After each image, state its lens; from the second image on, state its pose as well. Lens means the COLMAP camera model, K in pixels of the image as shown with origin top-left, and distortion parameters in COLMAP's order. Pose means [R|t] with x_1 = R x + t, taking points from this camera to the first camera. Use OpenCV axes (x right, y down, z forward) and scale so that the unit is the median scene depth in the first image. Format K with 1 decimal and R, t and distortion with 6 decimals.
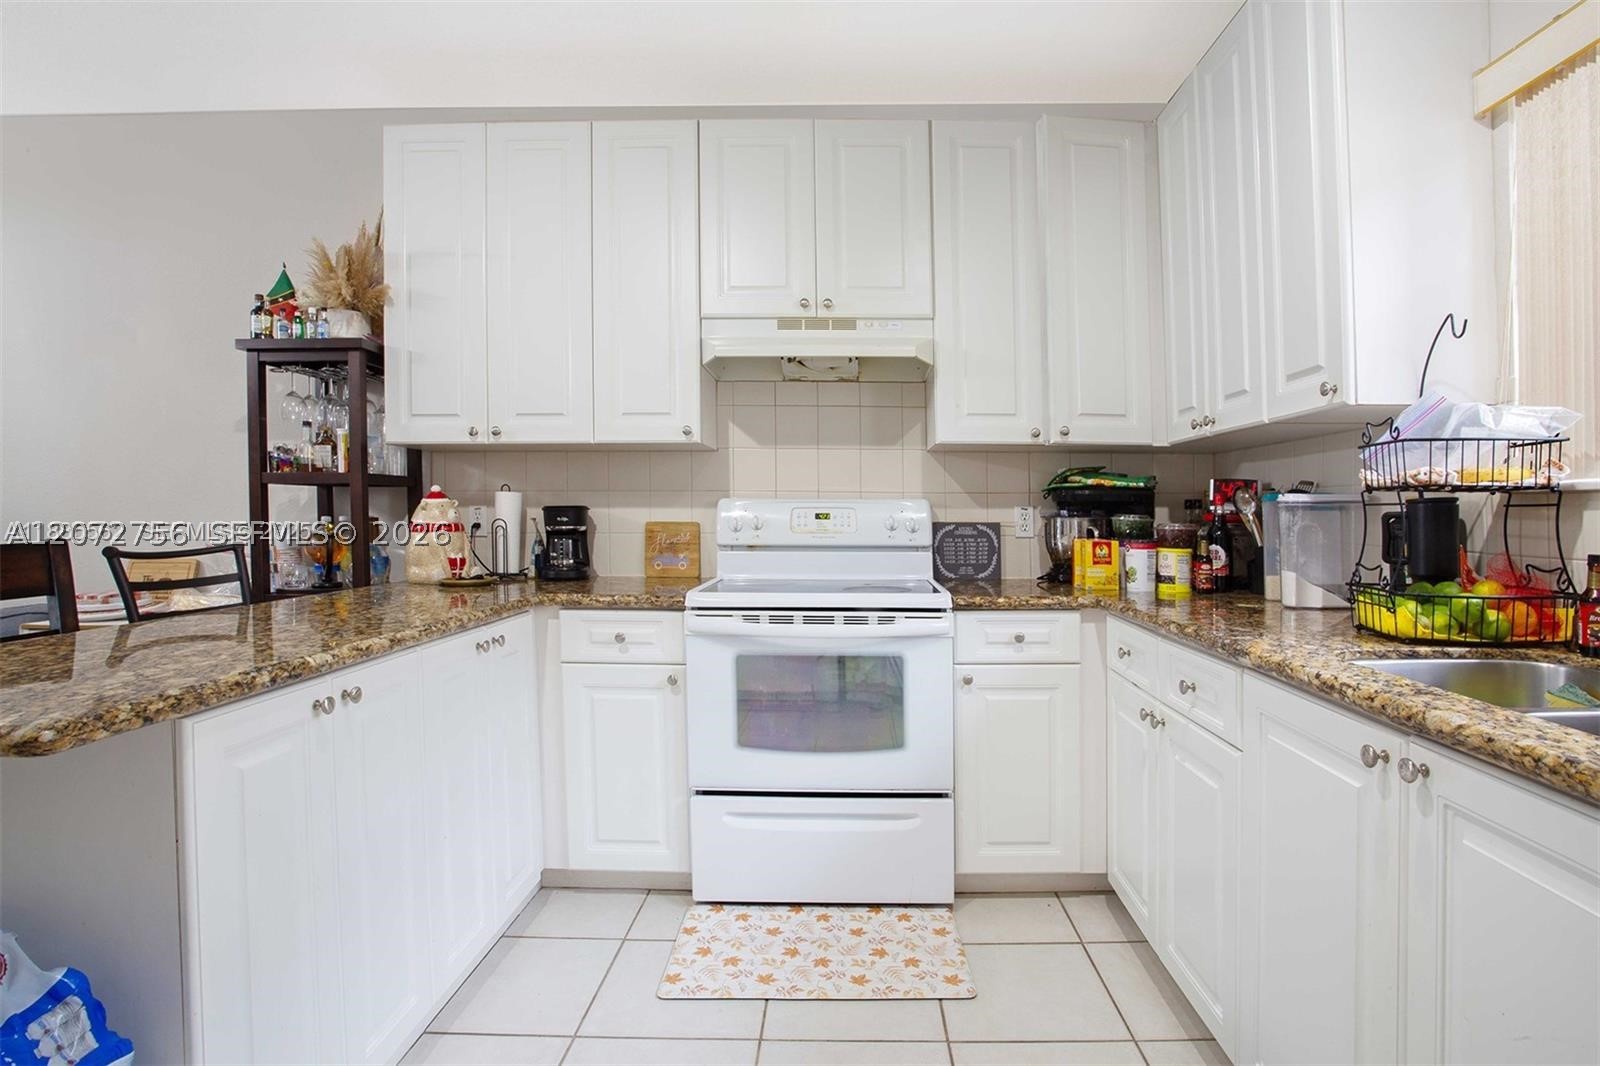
lens RADIAL K [[858.8, 0, 795.3], [0, 858.8, 517.5], [0, 0, 1]] dist [-0.125173, 0.084379]
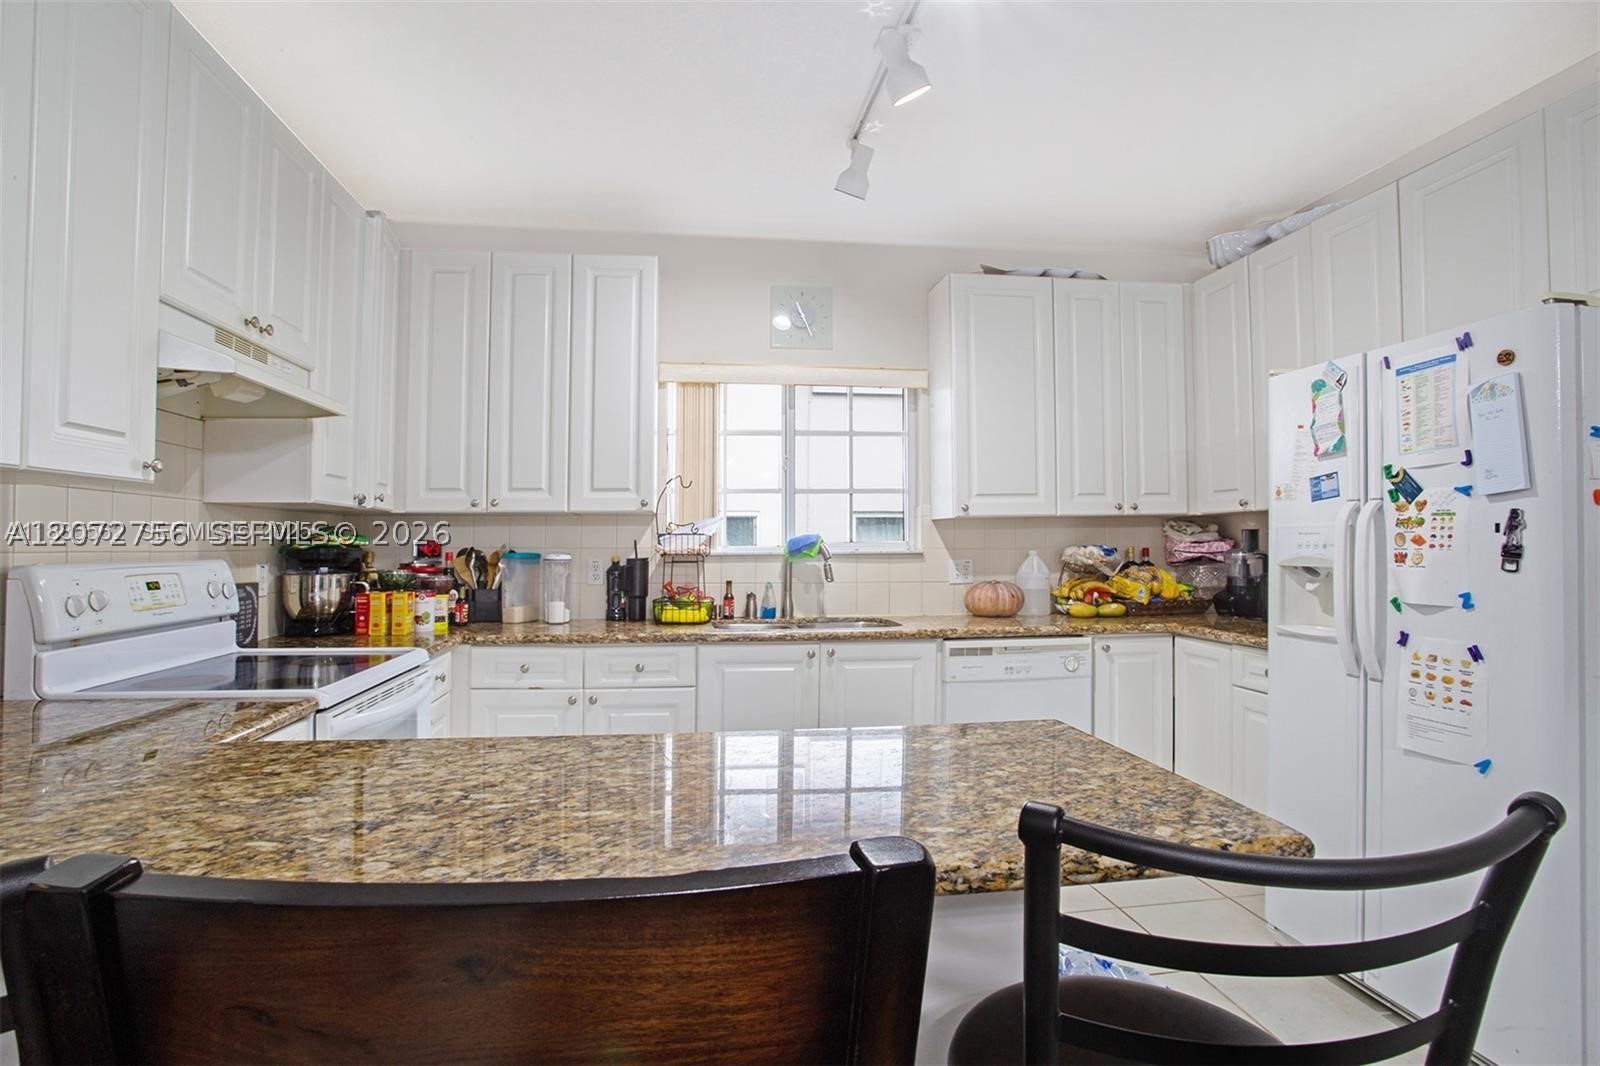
lens RADIAL K [[886.2, 0, 800.2], [0, 886.2, 490.1], [0, 0, 1]] dist [-0.088395, 0.050125]
pose [[-0.238053, 0.049376, 0.969996, -0.916081], [0.004460, 0.998752, -0.049745, -0.050569], [-0.971242, -0.007516, -0.237976, 0.714507]]
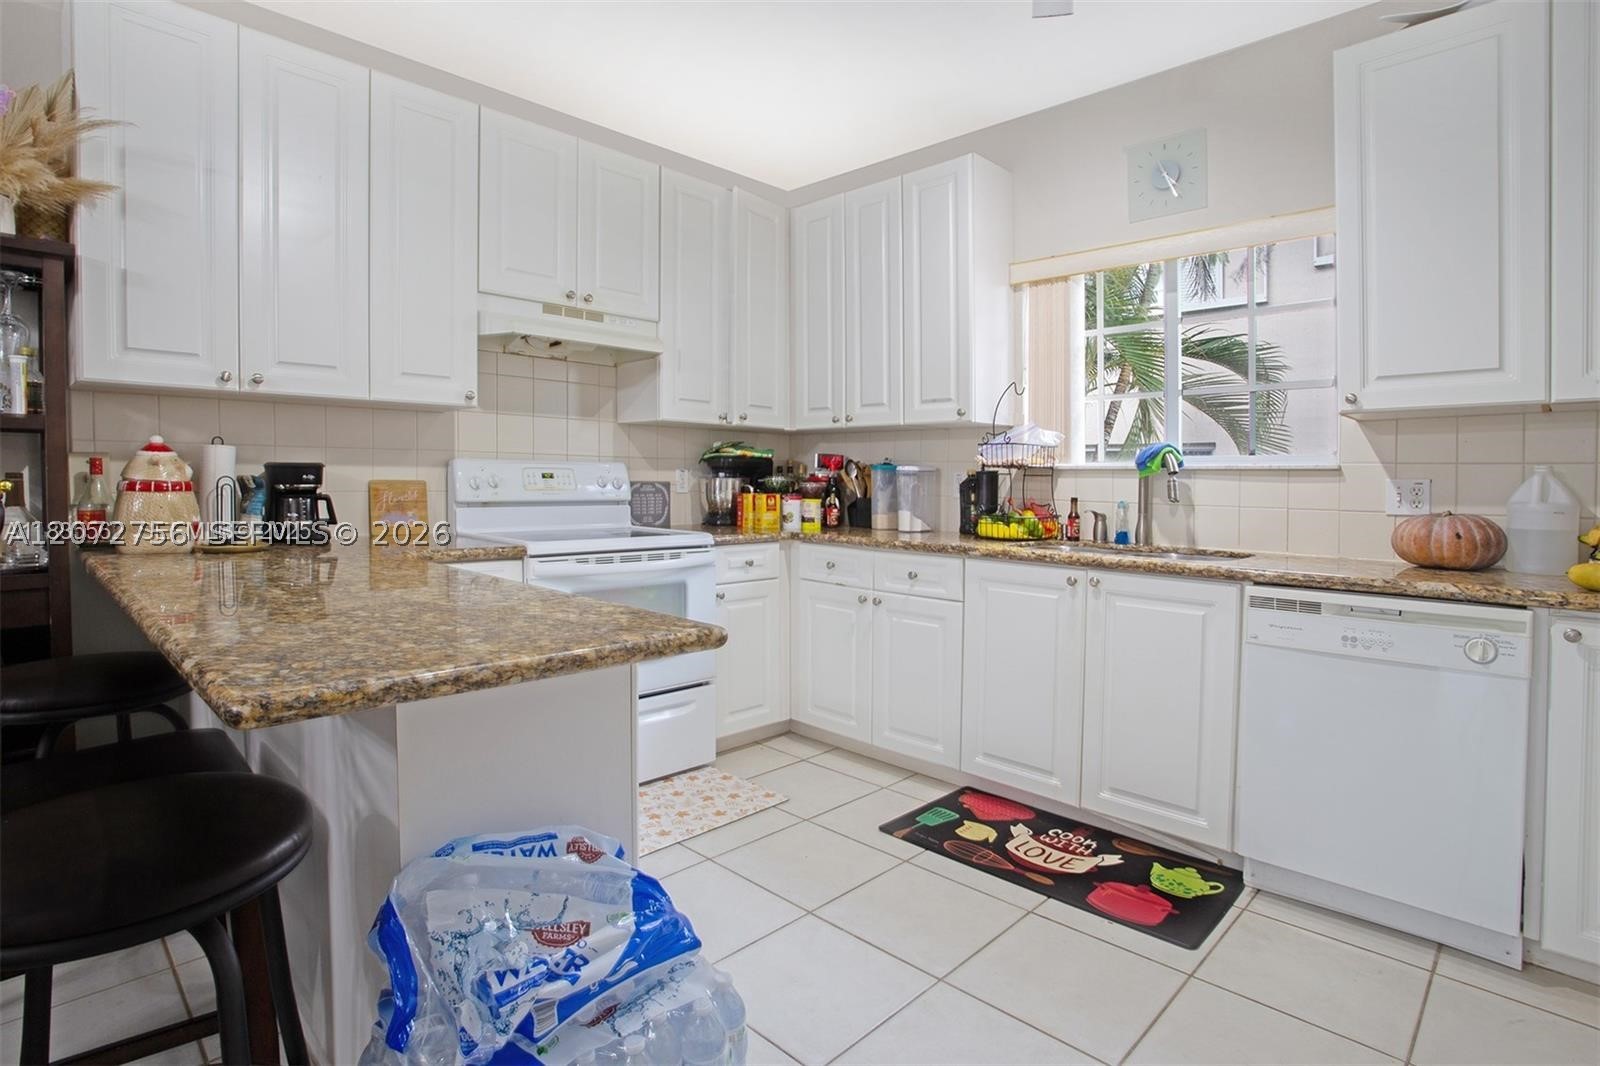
lens RADIAL K [[886.2, 0, 800.2], [0, 886.2, 490.1], [0, 0, 1]] dist [-0.088395, 0.050125]
pose [[0.666642, -0.005143, 0.745361, -0.692581], [-0.008010, 0.999869, 0.014063, -0.002043], [-0.745335, -0.015345, 0.666513, -0.046507]]
